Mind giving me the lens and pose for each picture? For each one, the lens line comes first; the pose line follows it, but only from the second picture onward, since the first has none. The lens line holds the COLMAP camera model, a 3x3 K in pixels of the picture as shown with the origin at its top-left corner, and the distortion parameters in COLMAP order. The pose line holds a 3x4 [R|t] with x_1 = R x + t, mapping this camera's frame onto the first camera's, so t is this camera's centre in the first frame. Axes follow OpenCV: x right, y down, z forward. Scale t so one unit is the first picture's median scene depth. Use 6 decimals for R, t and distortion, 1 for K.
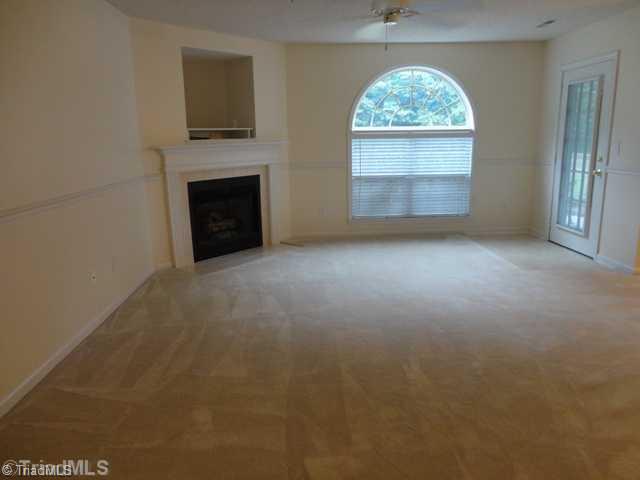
lens RADIAL K [[457.6, 0, 320.0], [0, 457.6, 240.0], [0, 0, 1]] dist [-0.025033, 0.011405]
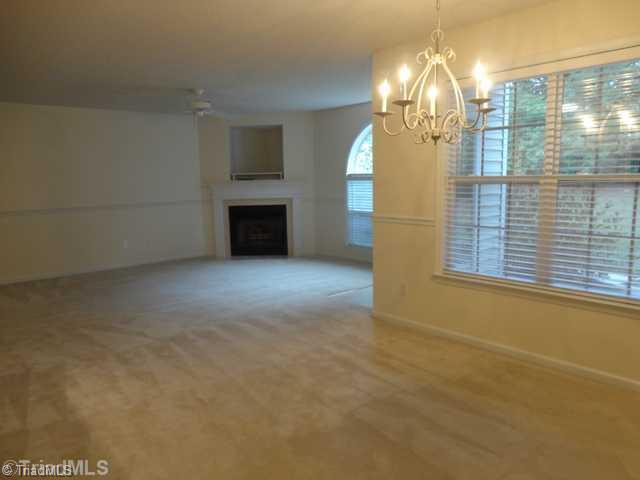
lens RADIAL K [[457.6, 0, 320.0], [0, 457.6, 240.0], [0, 0, 1]] dist [-0.025033, 0.011405]
pose [[0.639319, 0.108728, -0.761216, 1.062398], [-0.165707, 0.986174, 0.001687, -0.055467], [0.750874, 0.125060, 0.648496, 0.171957]]
